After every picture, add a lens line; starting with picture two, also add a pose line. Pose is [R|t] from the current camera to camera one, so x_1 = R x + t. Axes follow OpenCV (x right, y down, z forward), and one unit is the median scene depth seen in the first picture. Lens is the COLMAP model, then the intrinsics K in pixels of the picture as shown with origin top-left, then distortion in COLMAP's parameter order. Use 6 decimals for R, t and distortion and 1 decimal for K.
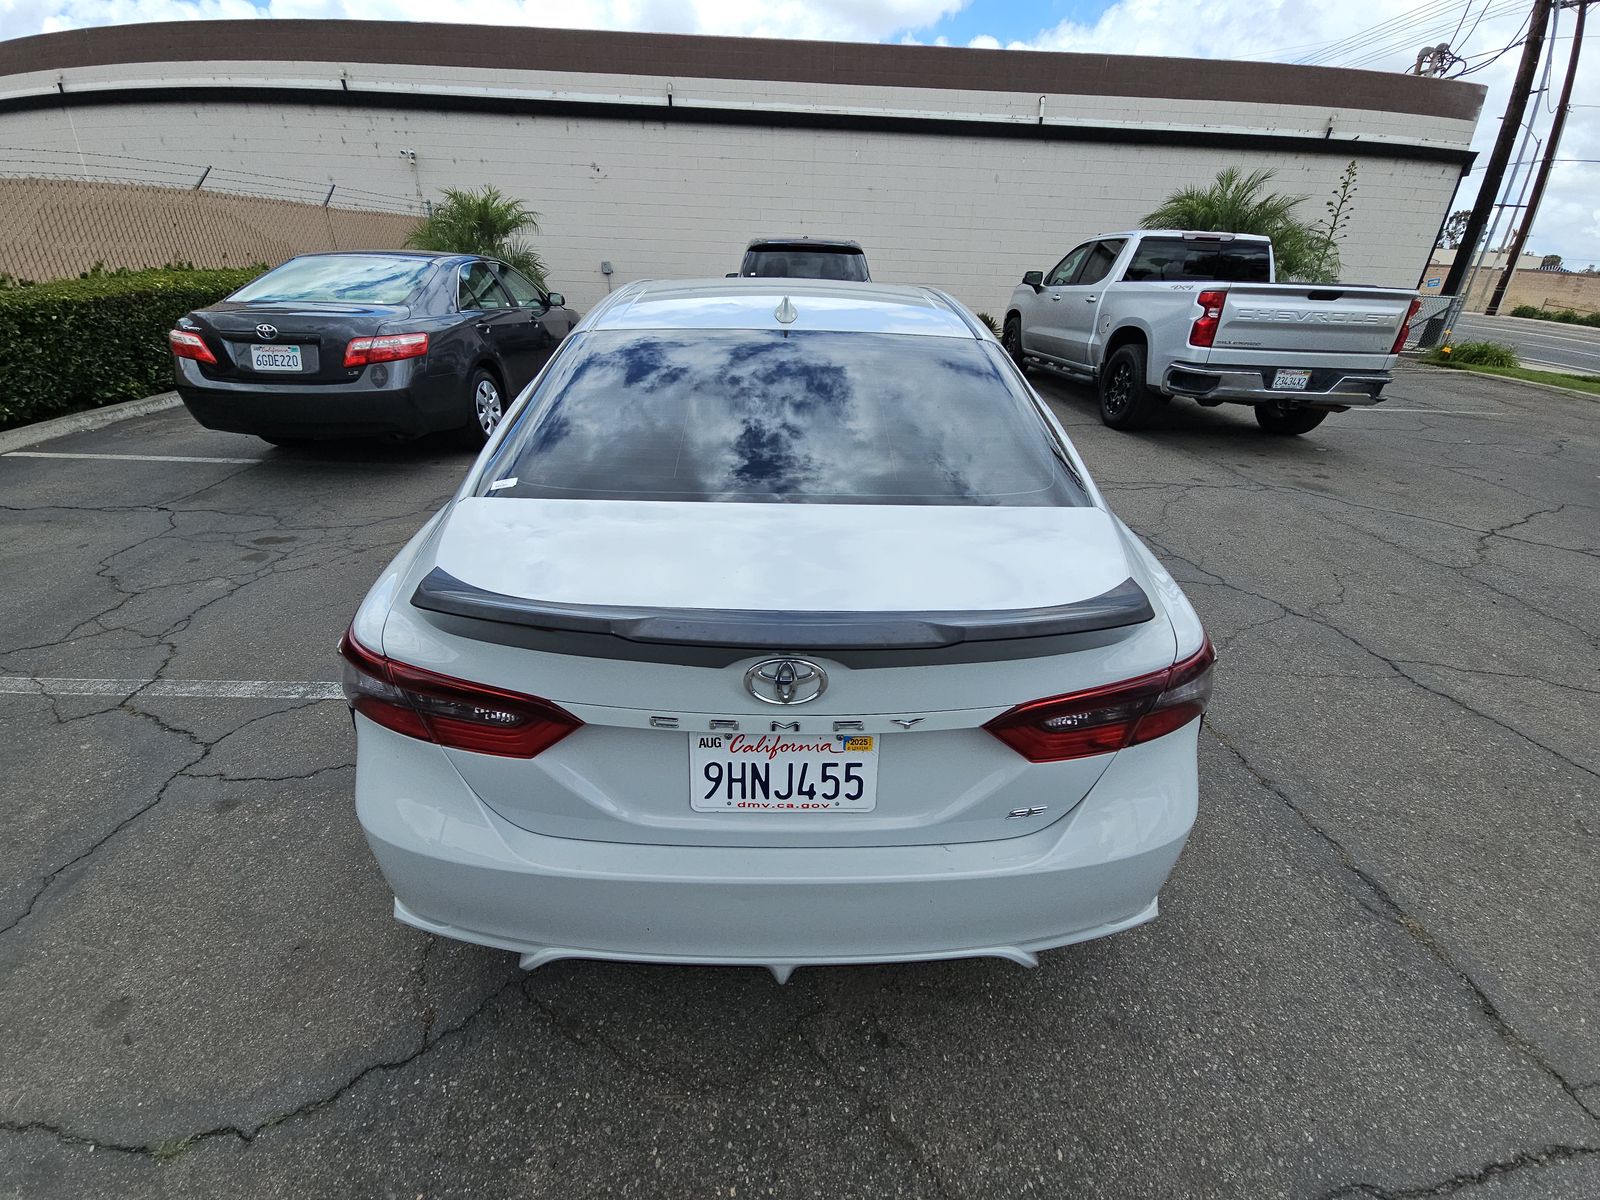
lens RADIAL K [[637.9, 0, 811.4], [0, 637.9, 599.5], [0, 0, 1]] dist [0.050884, -0.026504]
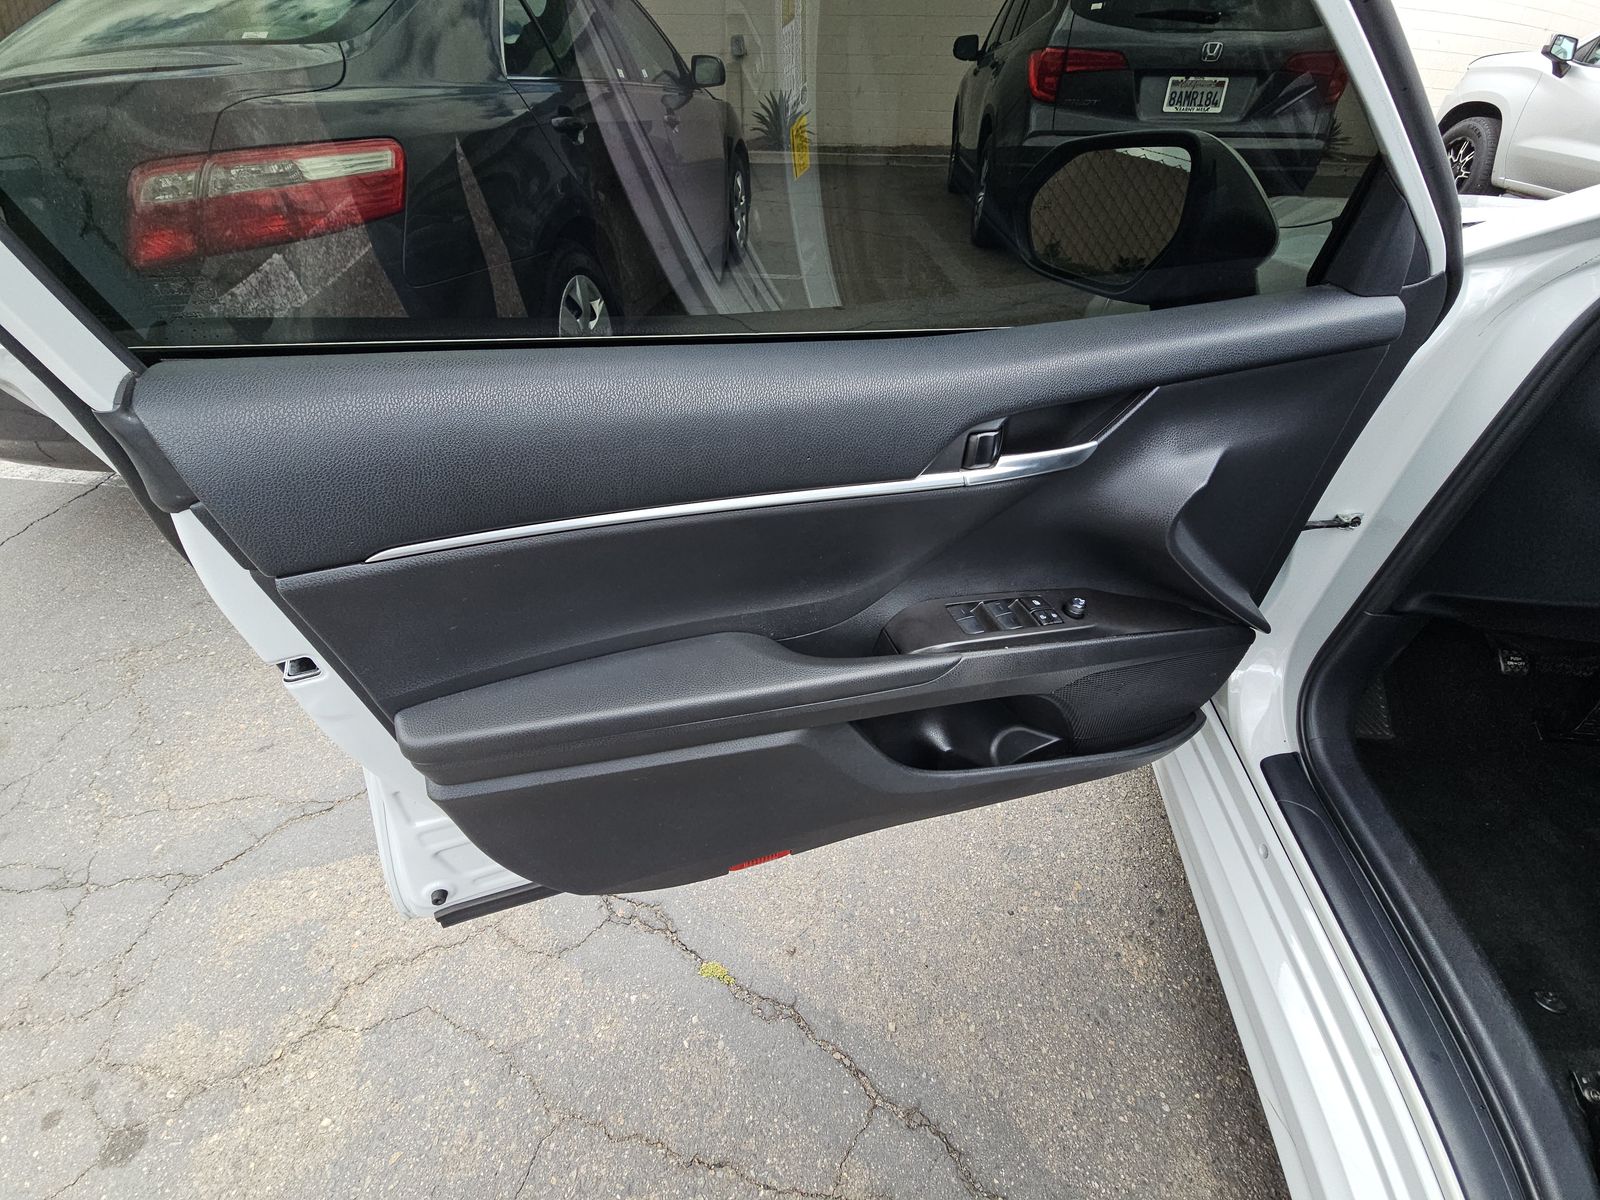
lens RADIAL K [[637.9, 0, 811.4], [0, 637.9, 599.5], [0, 0, 1]] dist [0.050884, -0.026504]
pose [[0.991119, 0.071201, -0.112306, -0.349471], [-0.046988, 0.977609, 0.205114, -0.269389], [0.124396, -0.198015, 0.972273, 0.682426]]
